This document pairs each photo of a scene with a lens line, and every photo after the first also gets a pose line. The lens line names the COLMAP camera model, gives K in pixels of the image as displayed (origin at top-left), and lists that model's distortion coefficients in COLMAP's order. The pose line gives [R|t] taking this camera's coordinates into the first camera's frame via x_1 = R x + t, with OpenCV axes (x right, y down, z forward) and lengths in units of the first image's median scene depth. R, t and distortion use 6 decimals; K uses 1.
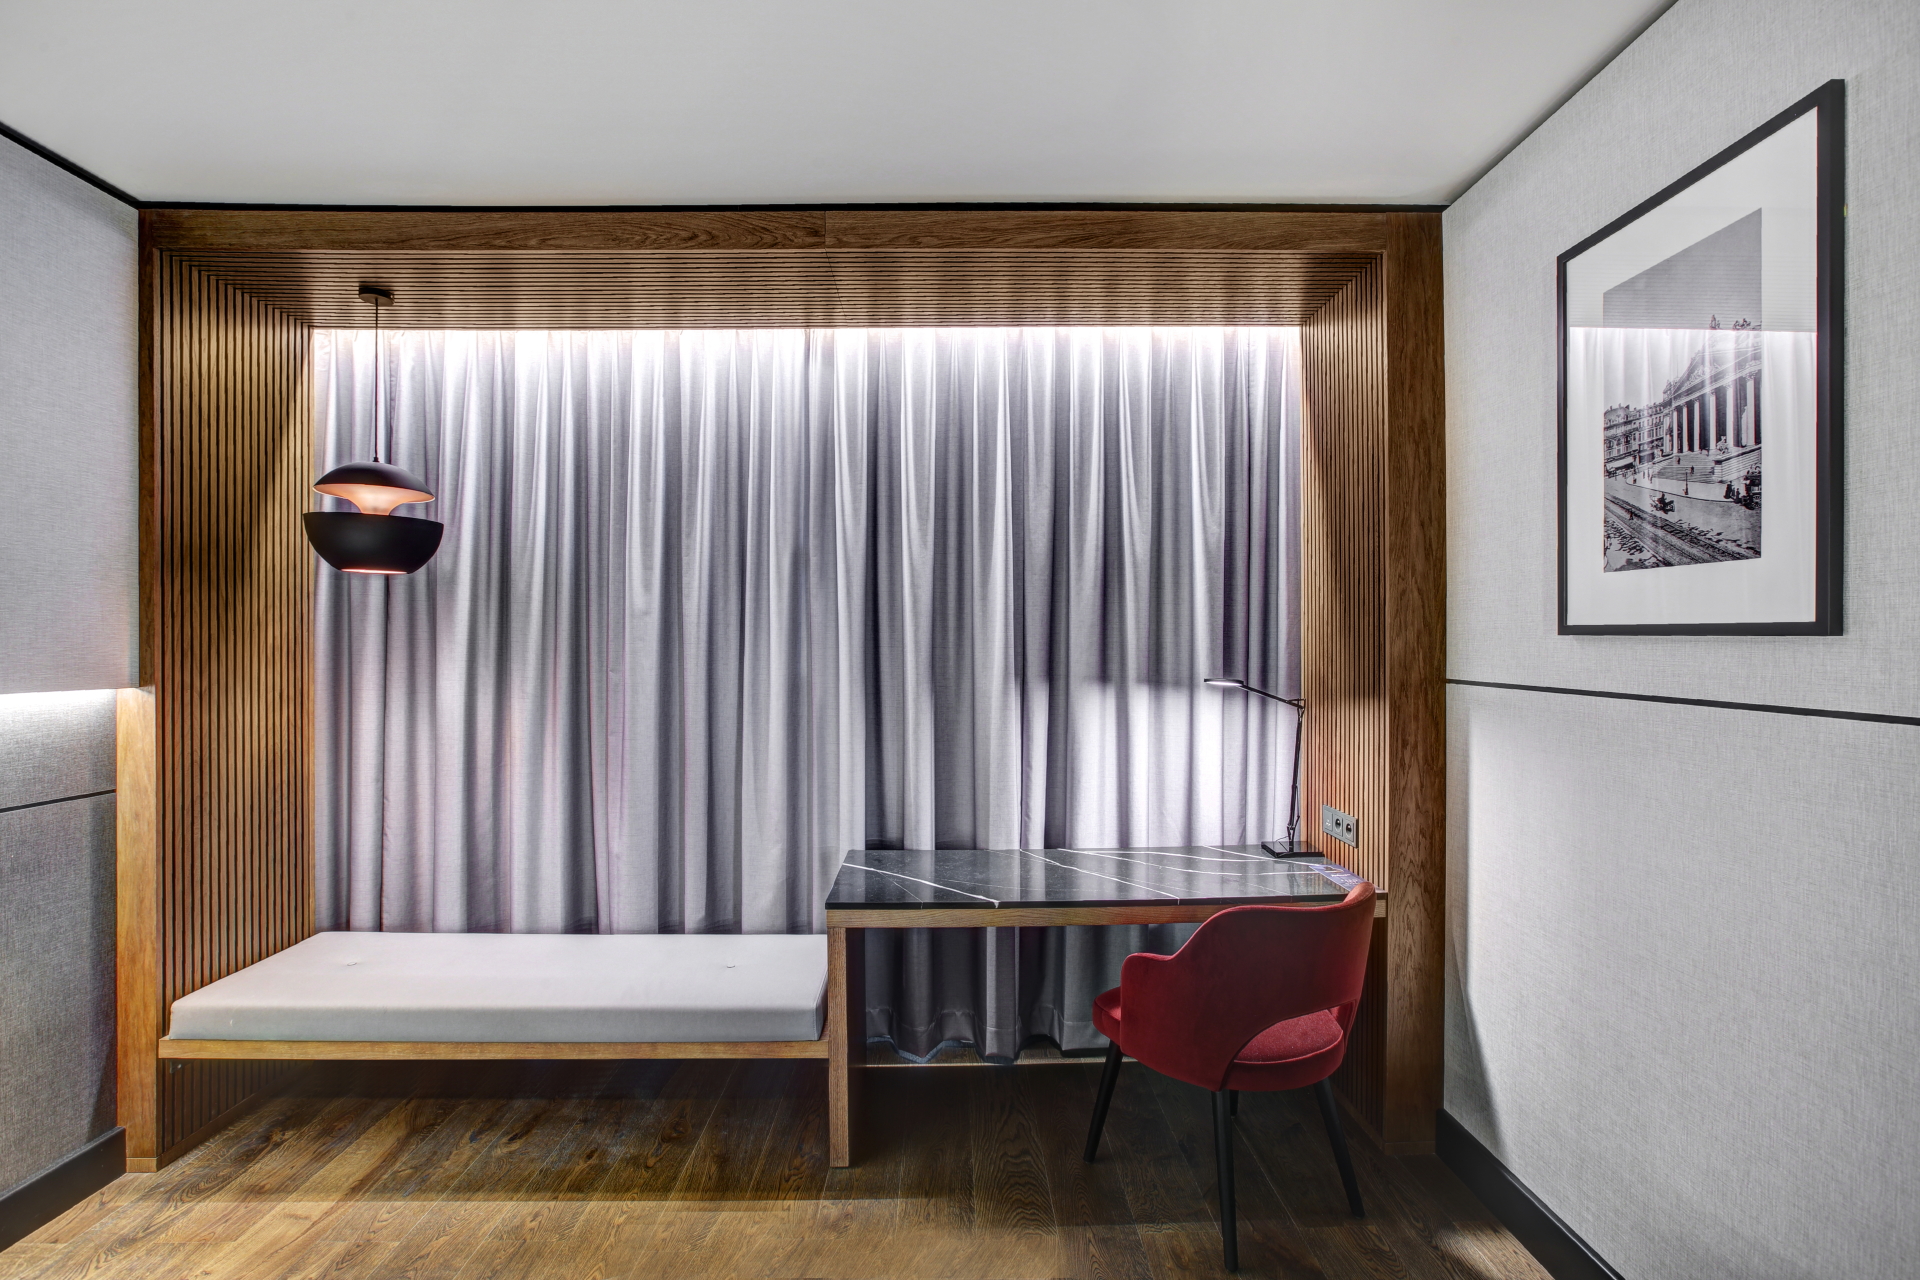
lens RADIAL K [[921.3, 0, 951.1], [0, 921.3, 645.4], [0, 0, 1]] dist [-0.000264, 0.000754]
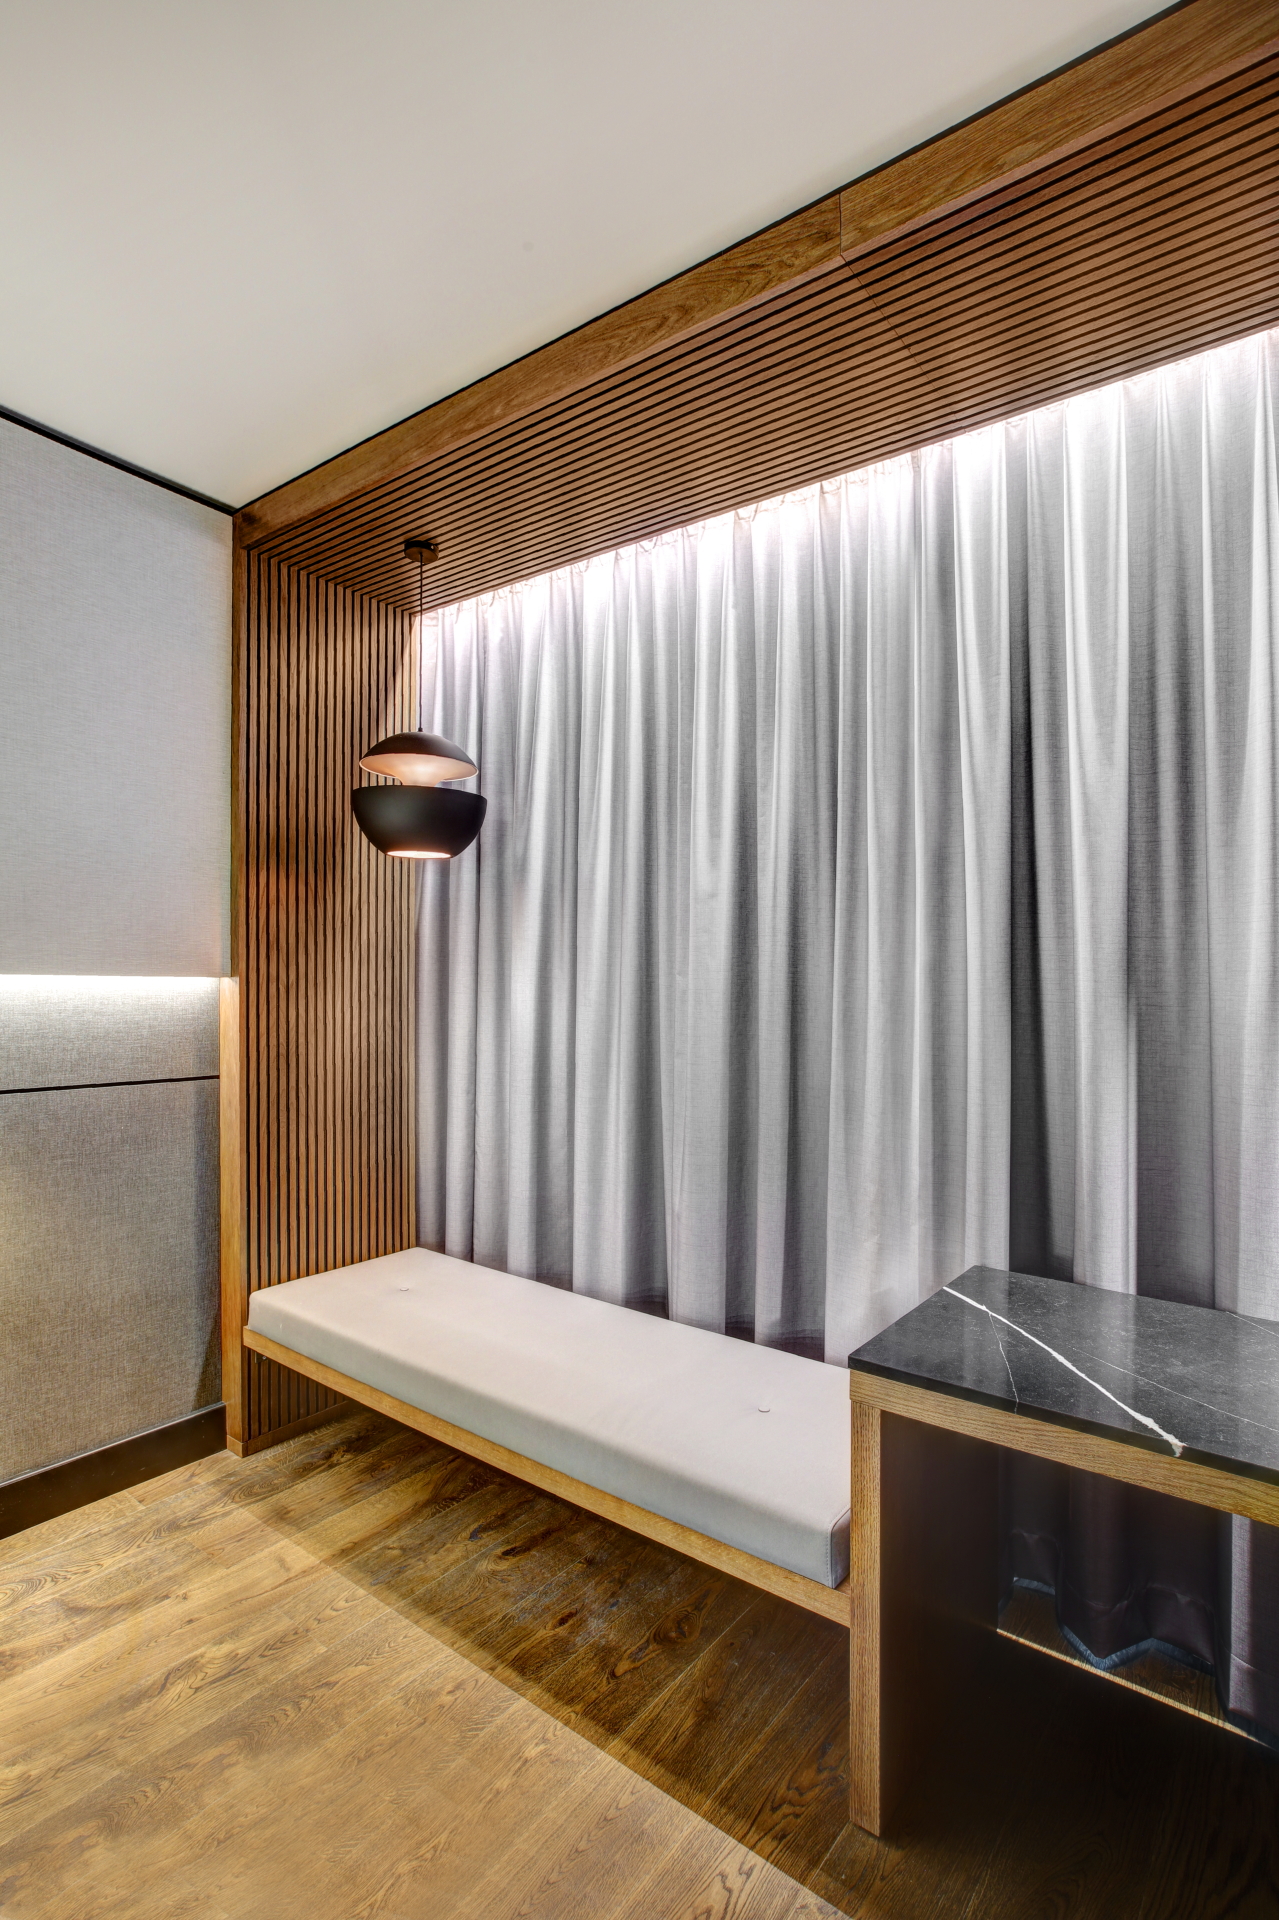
lens RADIAL K [[971.8, 0, 638.2], [0, 971.8, 952.2], [0, 0, 1]] dist [-0.036488, 0.021384]
pose [[0.789885, -0.007354, -0.613211, 0.130778], [-0.014861, 0.999405, -0.031128, 0.043341], [0.613075, 0.033701, 0.789306, 0.415960]]
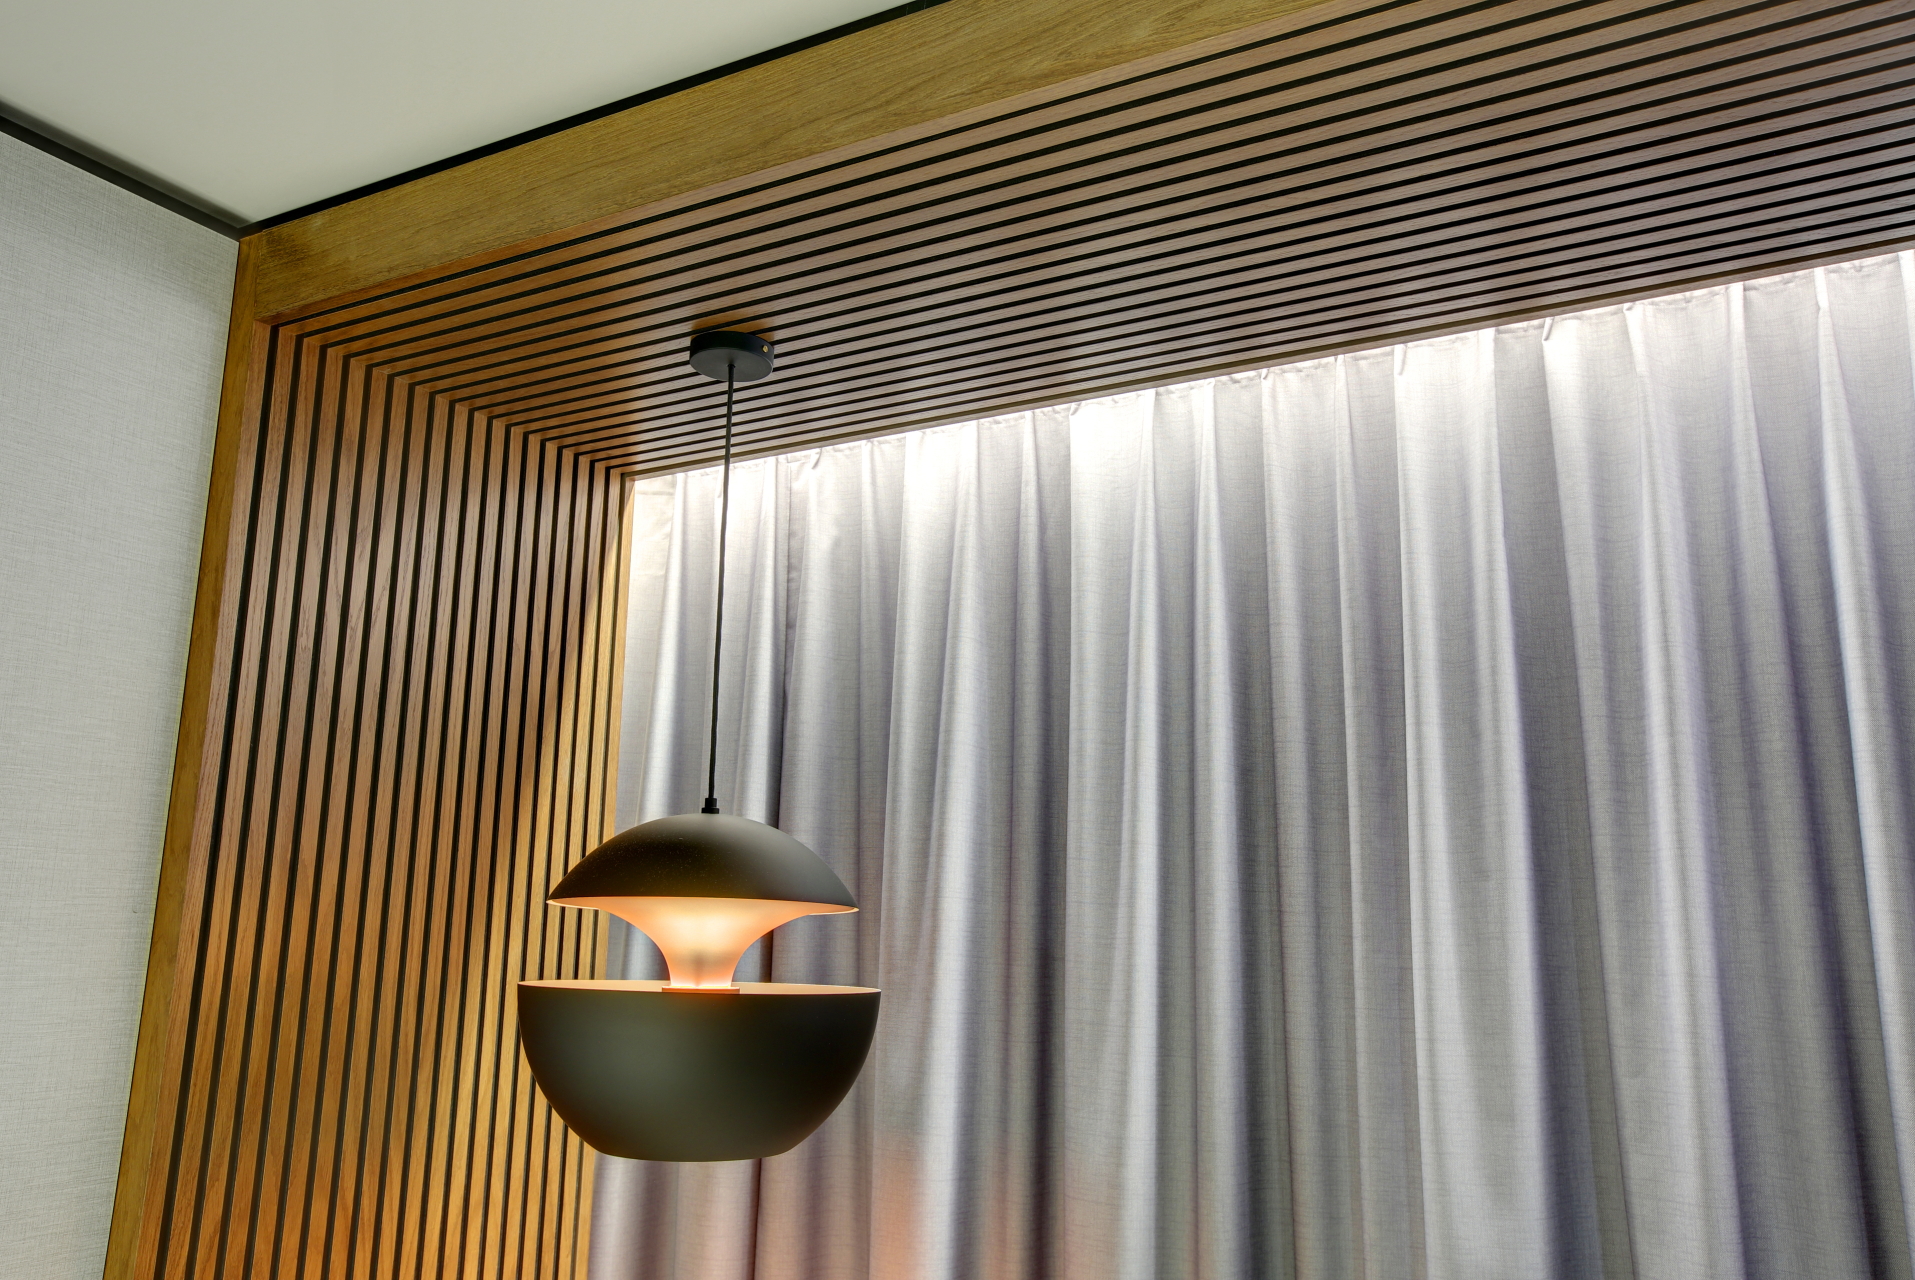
lens RADIAL K [[1482.1, 0, 955.7], [0, 1482.1, 570.8], [0, 0, 1]] dist [-0.032751, -0.000607]
pose [[0.878266, -0.109850, -0.465383, -0.298175], [-0.011109, 0.968304, -0.249527, -0.160588], [0.478043, 0.224321, 0.849208, 0.595252]]
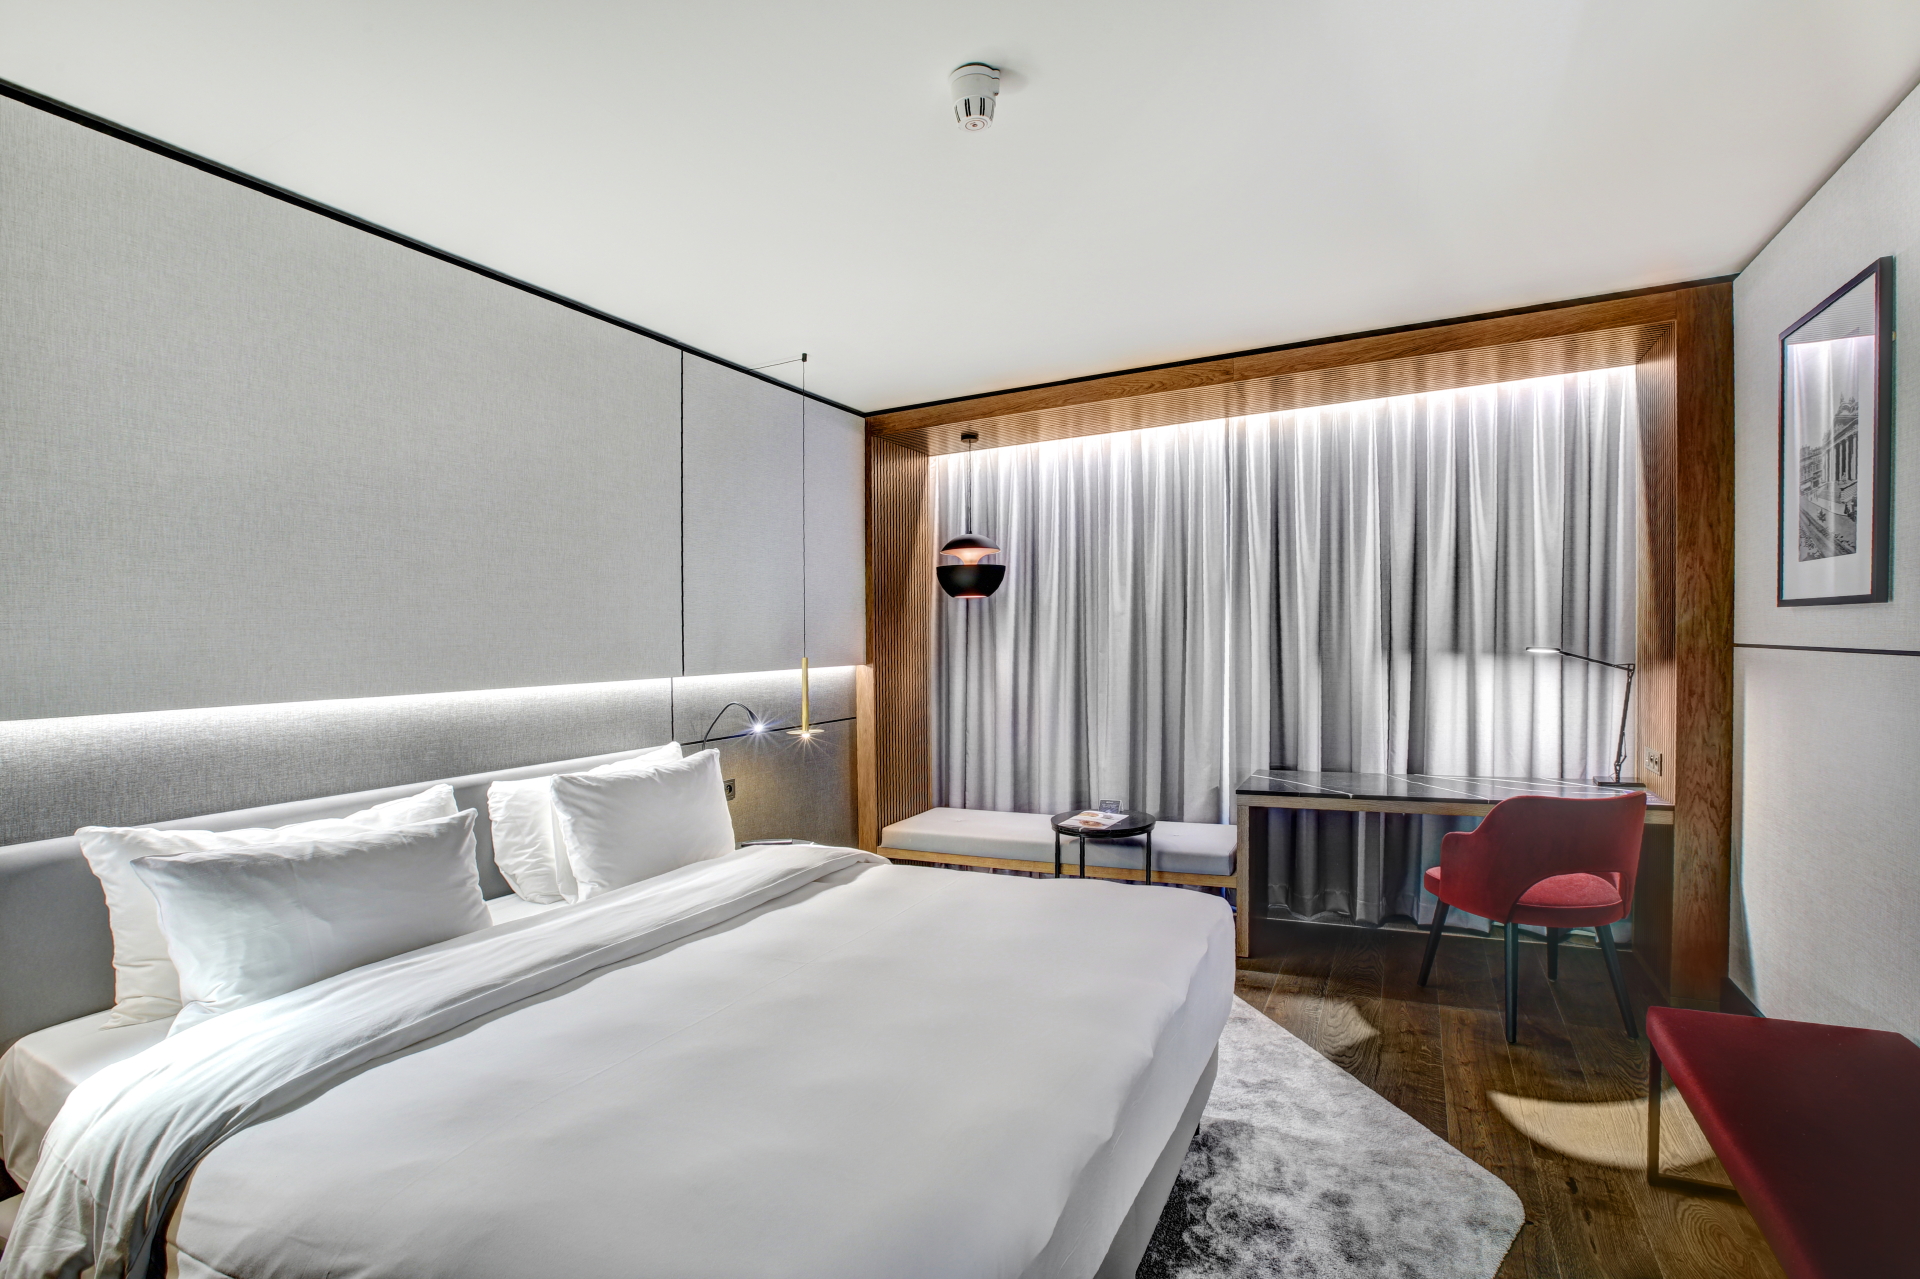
lens RADIAL K [[895.7, 0, 918.9], [0, 895.7, 692.6], [0, 0, 1]] dist [-0.001173, 0.000229]
pose [[0.873600, 0.006623, -0.486599, 0.136643], [0.021397, 0.998418, 0.052005, 0.014390], [0.486173, -0.055843, 0.872076, -0.613616]]
